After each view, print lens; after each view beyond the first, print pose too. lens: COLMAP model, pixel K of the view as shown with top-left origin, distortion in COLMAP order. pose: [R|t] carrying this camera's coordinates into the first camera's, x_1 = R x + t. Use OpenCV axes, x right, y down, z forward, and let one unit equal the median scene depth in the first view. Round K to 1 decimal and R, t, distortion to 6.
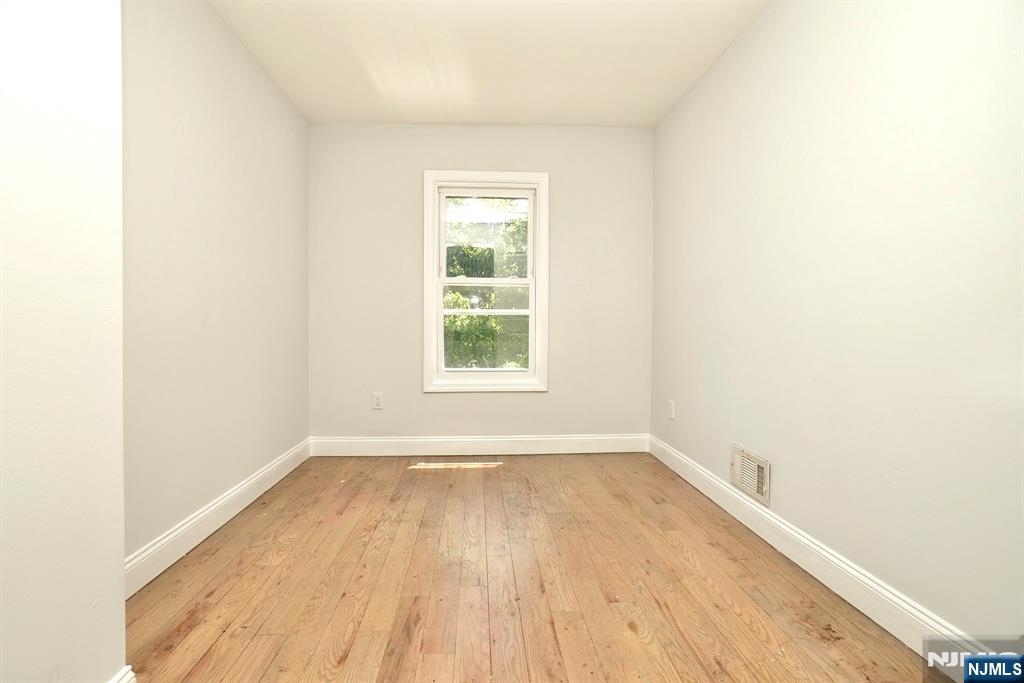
lens RADIAL K [[448.5, 0, 507.1], [0, 448.5, 337.5], [0, 0, 1]] dist [-0.054460, 0.020257]
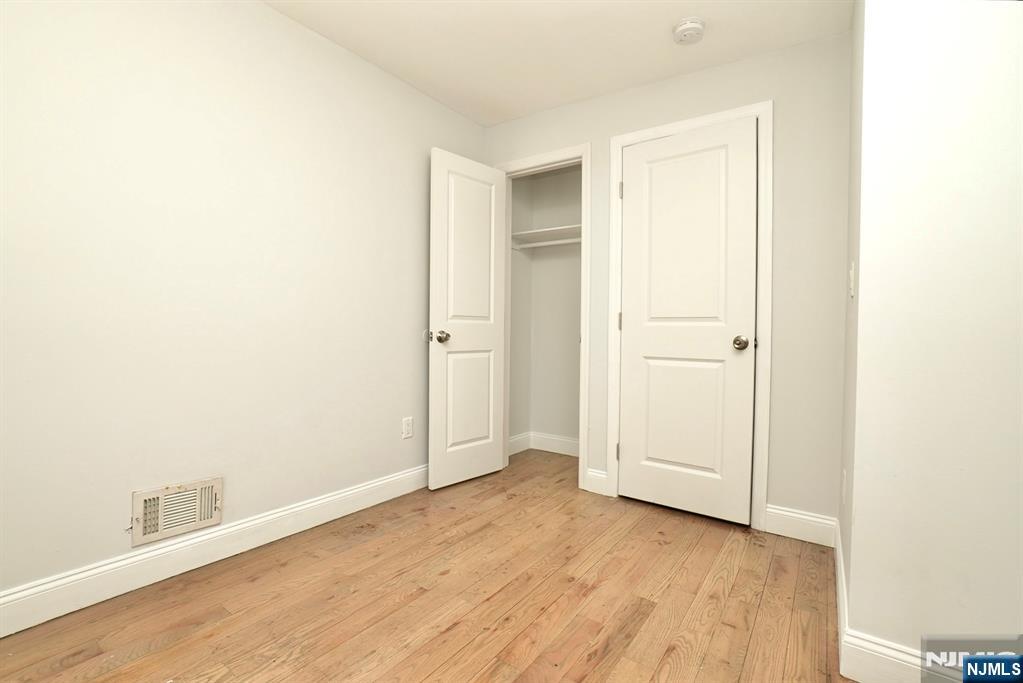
lens RADIAL K [[448.1, 0, 506.6], [0, 448.1, 337.5], [0, 0, 1]] dist [-0.054460, 0.020257]
pose [[-0.766450, -0.030420, 0.641583, -0.659607], [-0.009232, 0.999296, 0.036352, -0.073554], [-0.642237, 0.021939, -0.766192, 1.862611]]
